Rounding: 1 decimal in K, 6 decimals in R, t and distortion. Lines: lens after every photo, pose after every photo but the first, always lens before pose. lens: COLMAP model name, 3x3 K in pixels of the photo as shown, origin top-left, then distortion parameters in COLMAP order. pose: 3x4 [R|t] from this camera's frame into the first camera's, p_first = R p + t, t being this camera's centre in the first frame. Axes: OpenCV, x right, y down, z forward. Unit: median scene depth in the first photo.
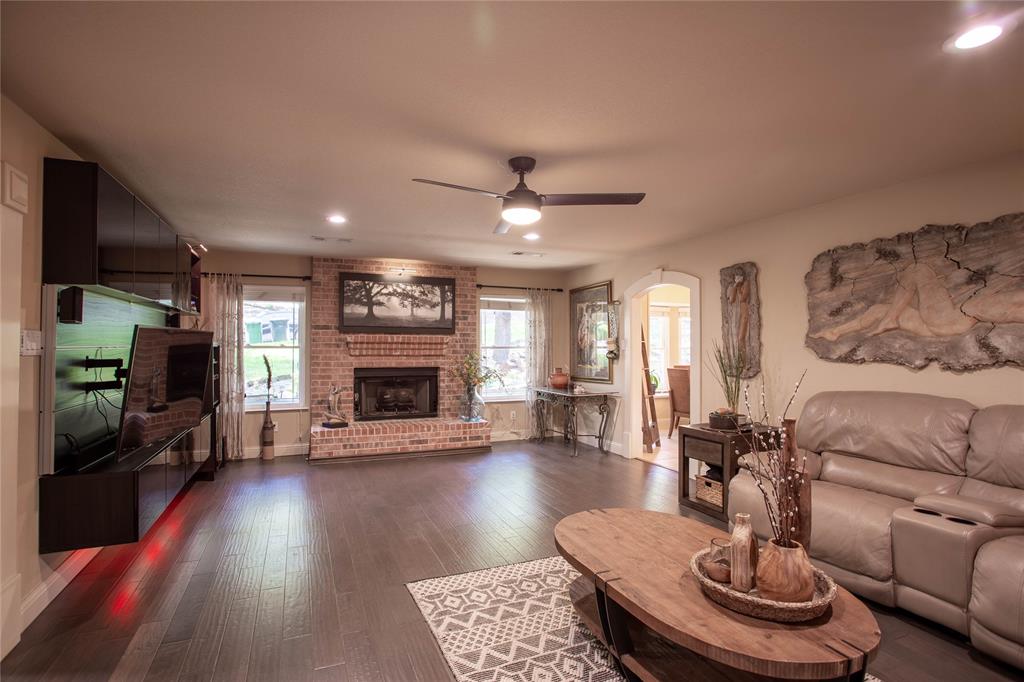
lens RADIAL K [[498.4, 0, 507.7], [0, 498.4, 339.3], [0, 0, 1]] dist [-0.065861, 0.026298]
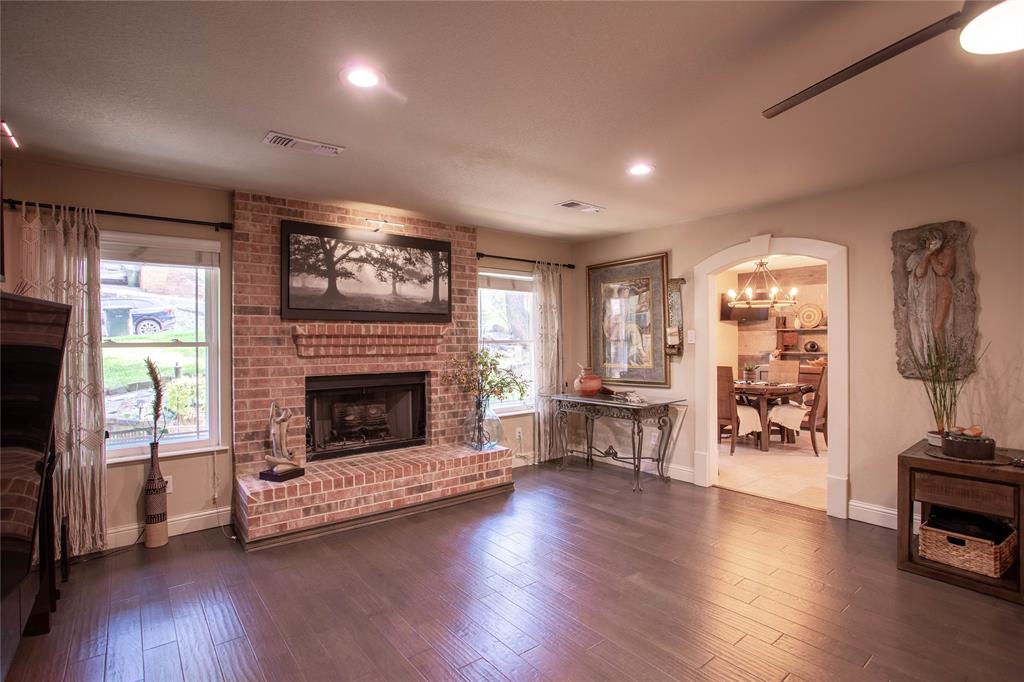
lens RADIAL K [[498.4, 0, 511.4], [0, 498.4, 338.8], [0, 0, 1]] dist [-0.065861, 0.026298]
pose [[0.963234, -0.006892, 0.268577, -0.241965], [0.003731, 0.999918, 0.012275, 0.003983], [-0.268640, -0.010822, 0.963180, 0.360073]]
